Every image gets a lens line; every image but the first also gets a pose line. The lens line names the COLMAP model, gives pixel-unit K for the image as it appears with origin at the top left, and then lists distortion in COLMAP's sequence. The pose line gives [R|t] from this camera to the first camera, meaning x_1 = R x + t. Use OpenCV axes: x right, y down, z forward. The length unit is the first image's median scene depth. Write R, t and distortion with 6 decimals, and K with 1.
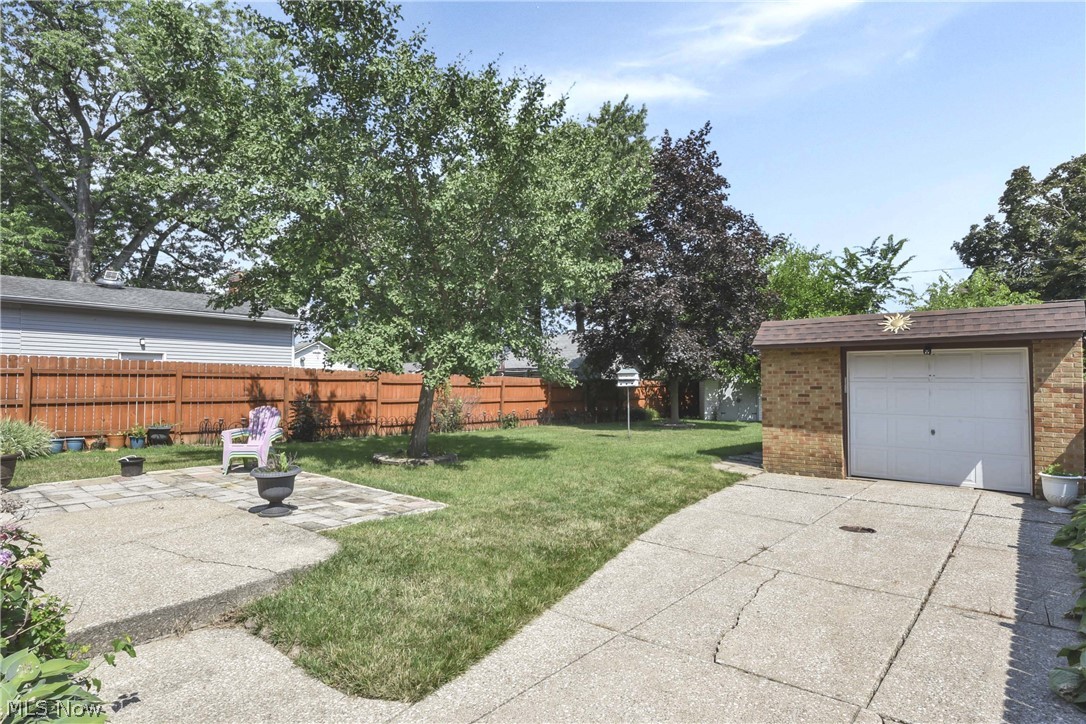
lens RADIAL K [[615.7, 0, 551.7], [0, 615.7, 366.0], [0, 0, 1]] dist [0.016896, -0.002064]
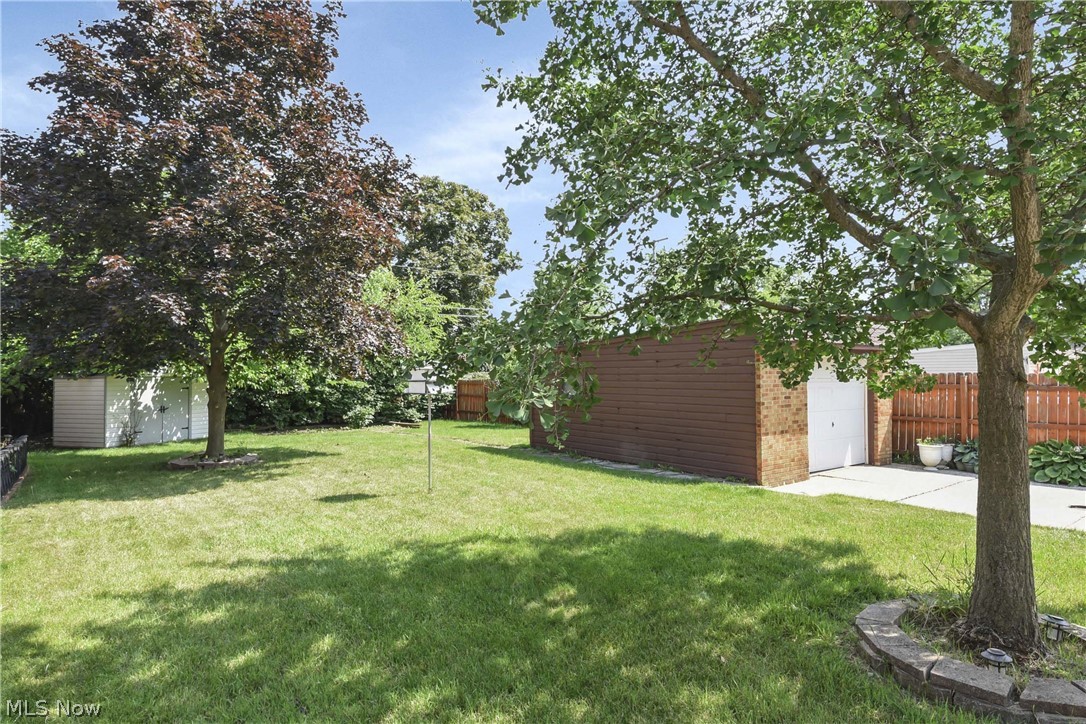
lens RADIAL K [[615.7, 0, 554.3], [0, 615.7, 362.9], [0, 0, 1]] dist [0.016896, -0.002064]
pose [[0.200369, 0.013076, 0.979633, -0.575384], [-0.022911, 0.999700, -0.008658, 0.011982], [-0.979453, -0.020710, 0.200609, 1.170974]]
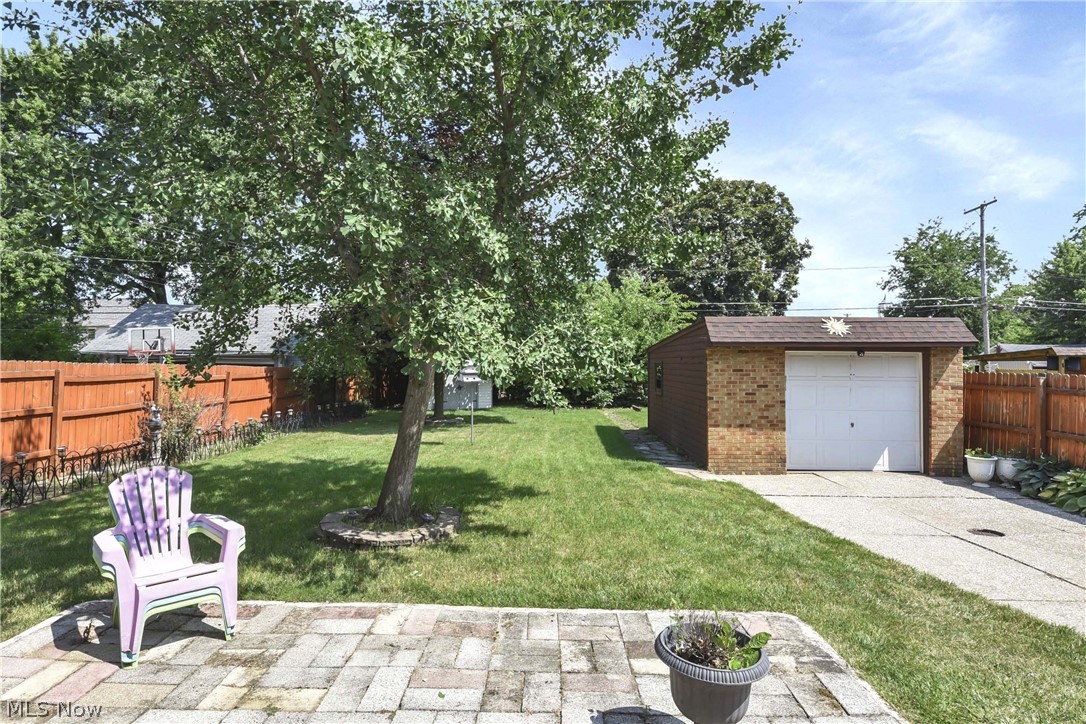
lens RADIAL K [[615.7, 0, 548.5], [0, 615.7, 356.0], [0, 0, 1]] dist [0.016896, -0.002064]
pose [[0.758401, 0.006081, 0.651760, -0.491856], [-0.020587, 0.999681, 0.014628, -0.021531], [-0.651463, -0.024512, 0.758285, 0.465730]]
